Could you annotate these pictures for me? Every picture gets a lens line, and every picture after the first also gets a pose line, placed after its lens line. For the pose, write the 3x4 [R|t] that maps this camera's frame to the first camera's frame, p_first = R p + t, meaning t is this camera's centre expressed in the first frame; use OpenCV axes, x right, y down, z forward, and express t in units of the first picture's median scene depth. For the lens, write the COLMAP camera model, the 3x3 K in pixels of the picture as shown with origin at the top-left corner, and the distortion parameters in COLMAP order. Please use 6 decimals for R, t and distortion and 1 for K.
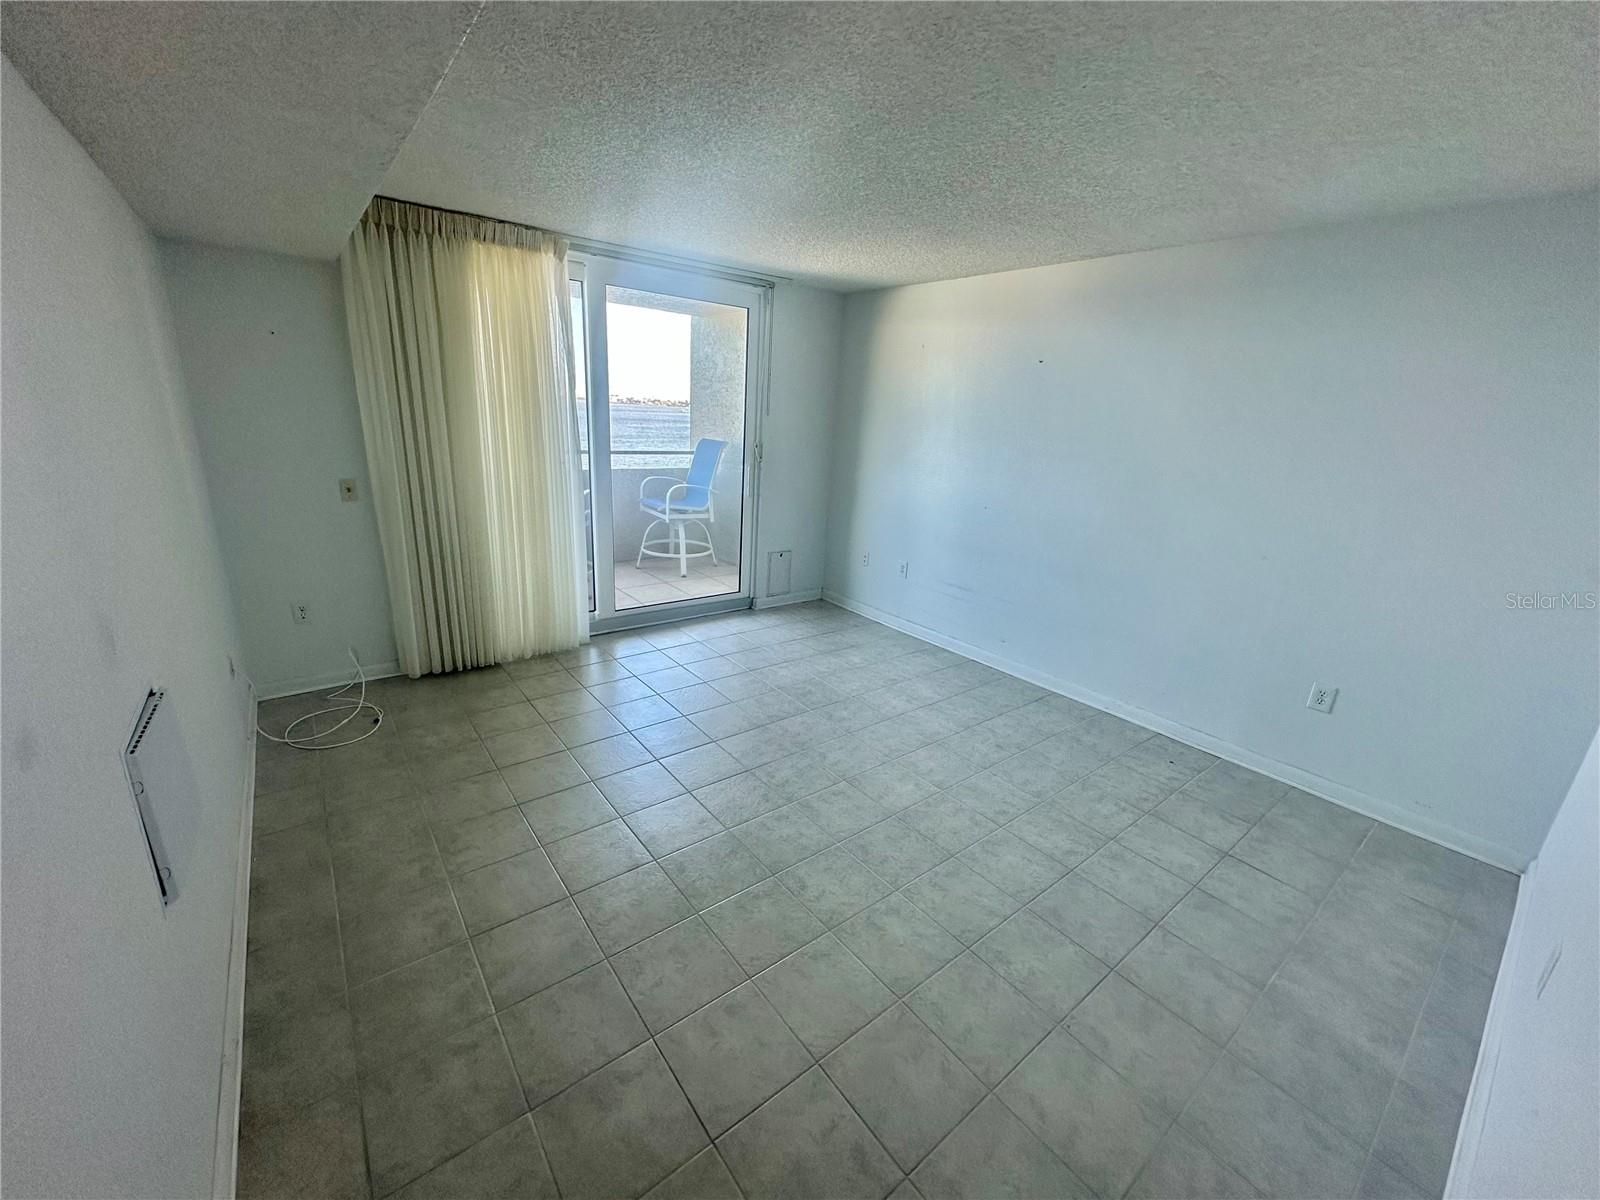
lens RADIAL K [[635.6, 0, 800.3], [0, 635.6, 600.5], [0, 0, 1]] dist [0.001047, 0.000637]
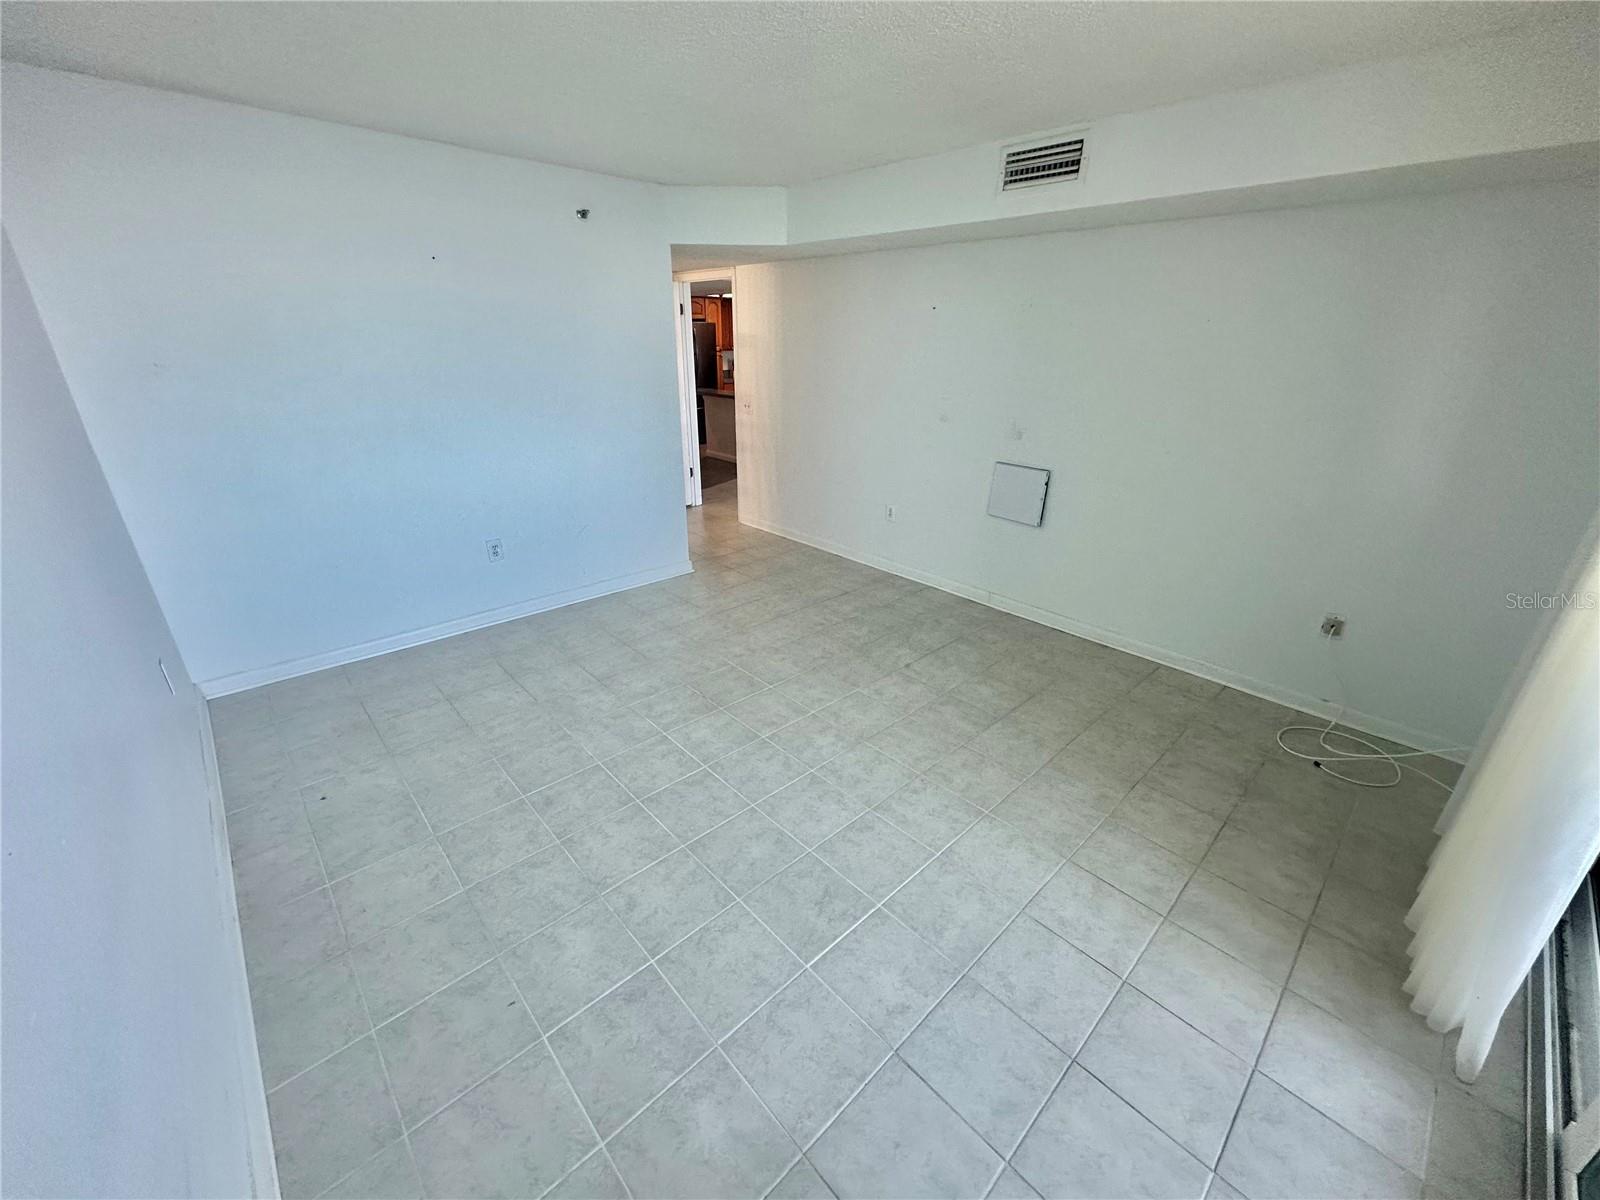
lens RADIAL K [[635.6, 0, 800.7], [0, 635.6, 599.0], [0, 0, 1]] dist [0.001047, 0.000637]
pose [[-0.994033, -0.026858, -0.105718, 0.128995], [-0.087757, 0.772530, 0.628885, -0.530631], [0.064780, 0.634410, -0.770278, 1.732688]]
